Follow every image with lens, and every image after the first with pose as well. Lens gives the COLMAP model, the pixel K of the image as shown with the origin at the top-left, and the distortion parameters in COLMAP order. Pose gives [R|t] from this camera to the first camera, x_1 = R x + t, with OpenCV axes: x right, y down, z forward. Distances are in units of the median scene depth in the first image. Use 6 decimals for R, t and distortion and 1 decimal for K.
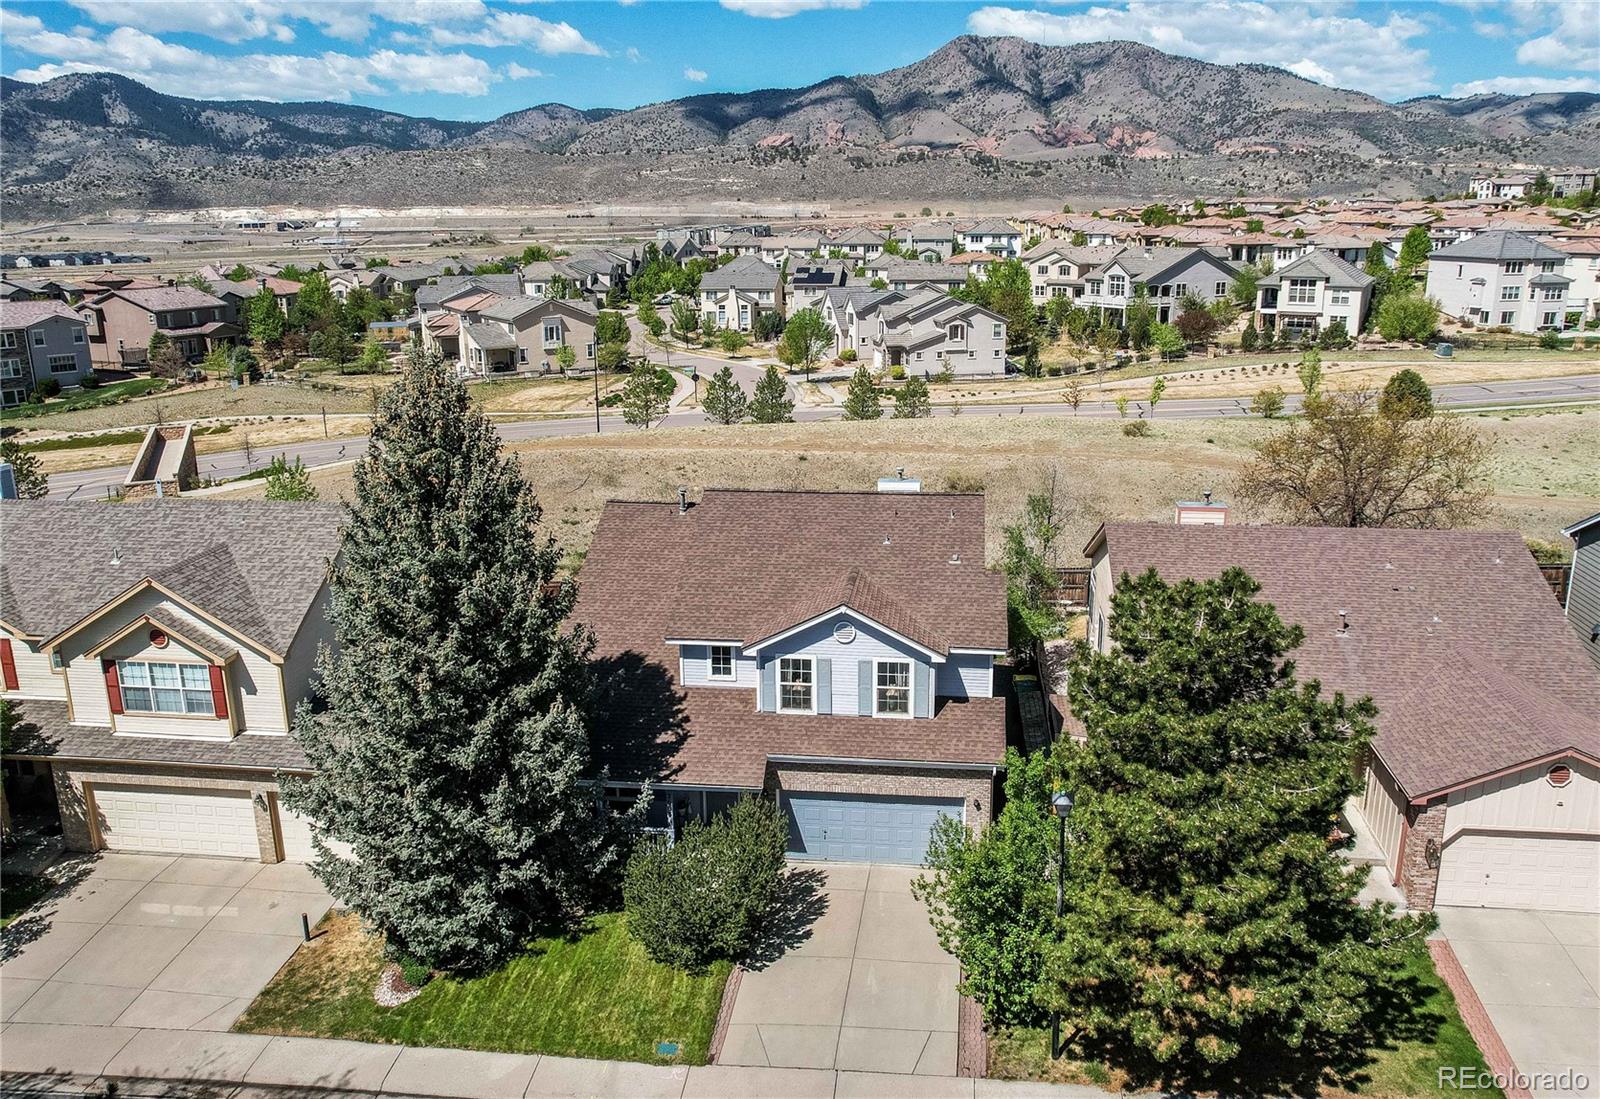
lens RADIAL K [[1198.6, 0, 803.6], [0, 1198.6, 528.7], [0, 0, 1]] dist [-0.059060, 0.070806]
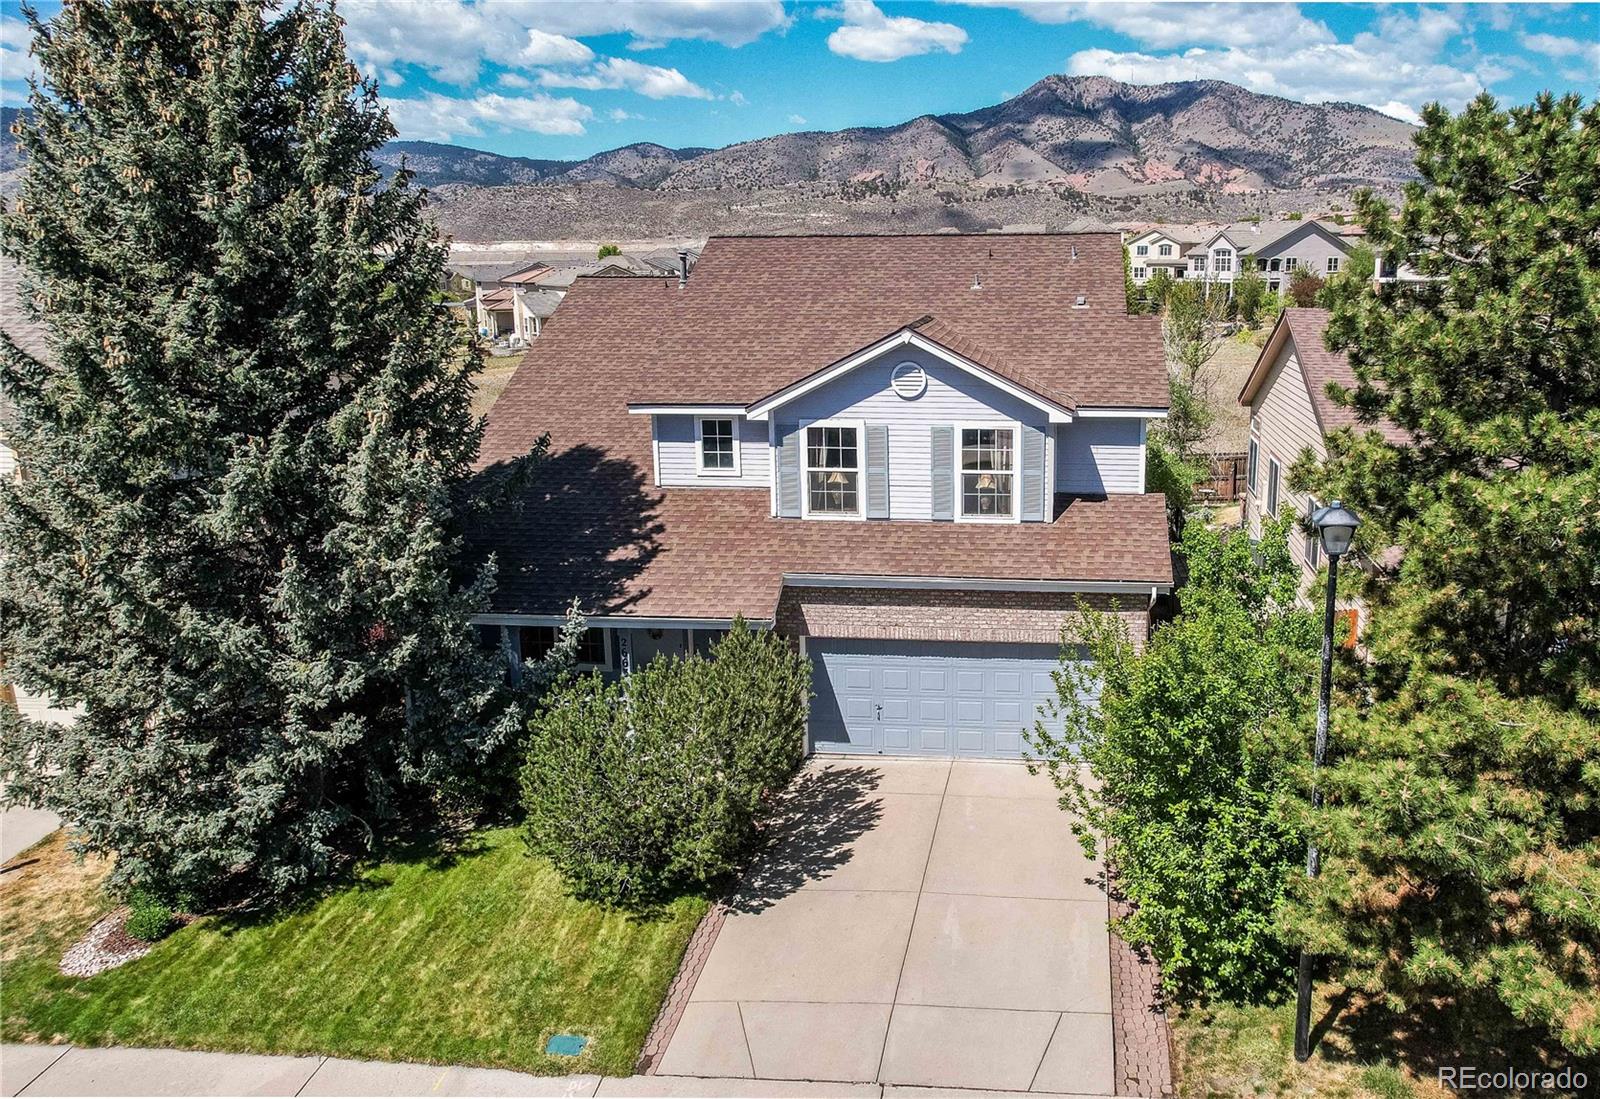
lens RADIAL K [[1171.1, 0, 903.0], [0, 1171.1, 548.5], [0, 0, 1]] dist [-0.064013, 0.068924]
pose [[0.999984, -0.001180, 0.005520, 0.027969], [0.001326, 0.999646, -0.026558, 0.192986], [-0.005487, 0.026565, 0.999632, 0.399651]]
